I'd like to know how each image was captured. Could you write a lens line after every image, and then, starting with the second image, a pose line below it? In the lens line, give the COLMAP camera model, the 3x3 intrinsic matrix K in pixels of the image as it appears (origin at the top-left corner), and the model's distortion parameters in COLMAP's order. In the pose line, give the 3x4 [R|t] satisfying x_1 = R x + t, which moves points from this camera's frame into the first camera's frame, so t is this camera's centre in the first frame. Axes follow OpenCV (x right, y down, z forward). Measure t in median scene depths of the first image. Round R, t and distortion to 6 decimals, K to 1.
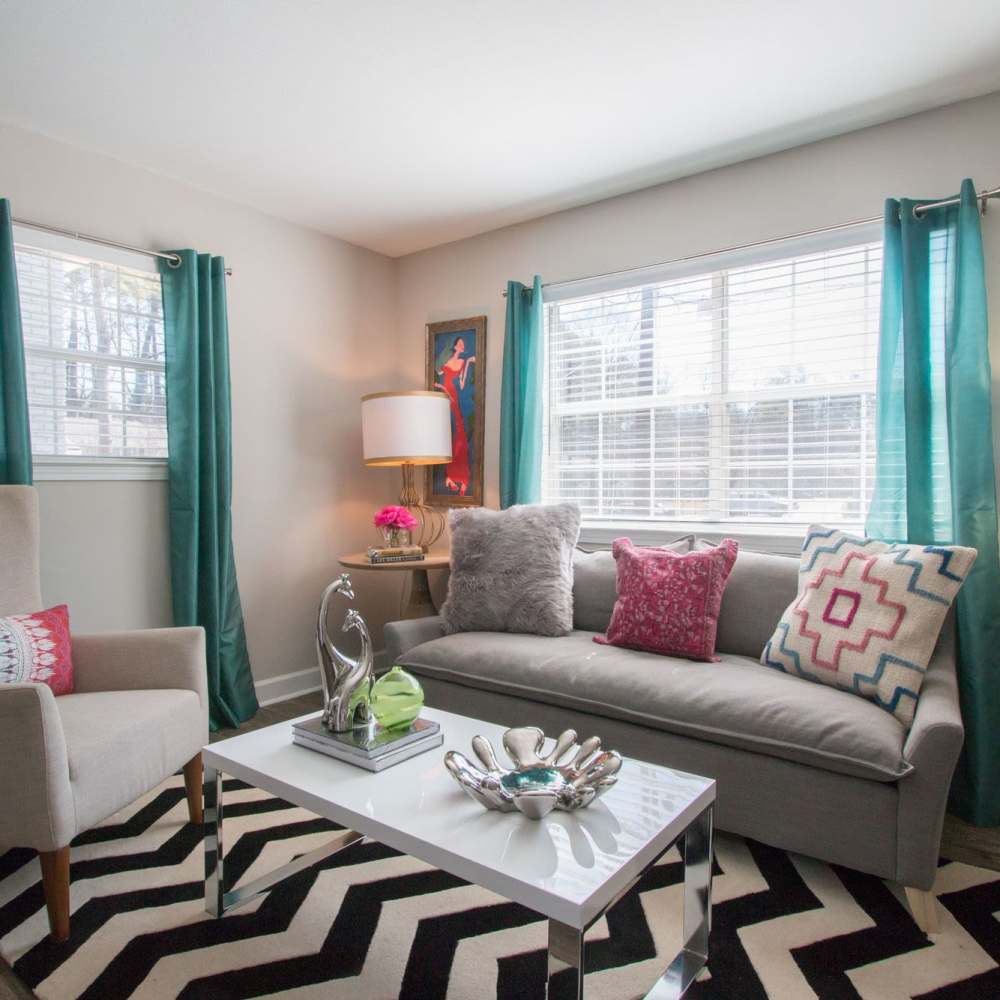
lens RADIAL K [[724.0, 0, 473.9], [0, 724.0, 503.0], [0, 0, 1]] dist [-0.007069, -0.001420]
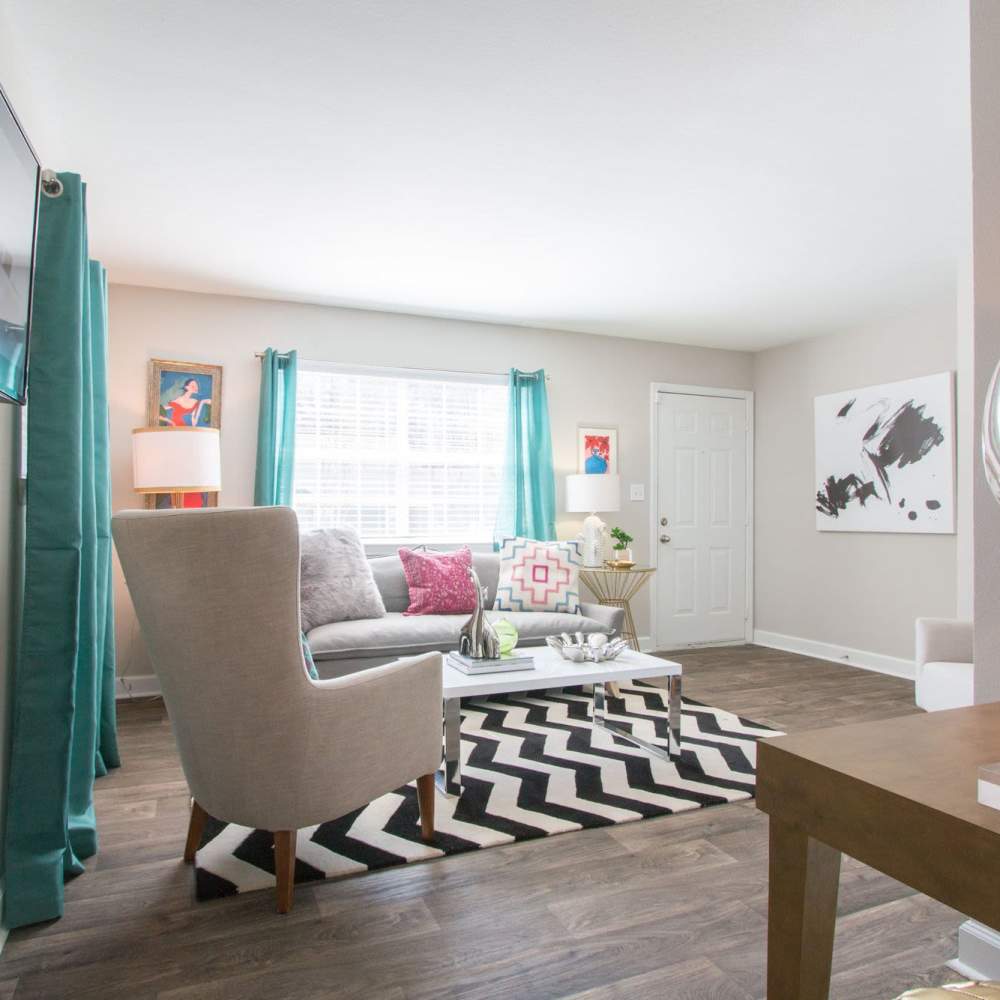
lens RADIAL K [[724.0, 0, 473.9], [0, 724.0, 503.0], [0, 0, 1]] dist [-0.007069, -0.001420]
pose [[0.489591, 0.018334, 0.871760, -1.150138], [0.020823, 0.999248, -0.032710, 0.007764], [-0.871704, 0.034167, 0.488841, 0.137792]]
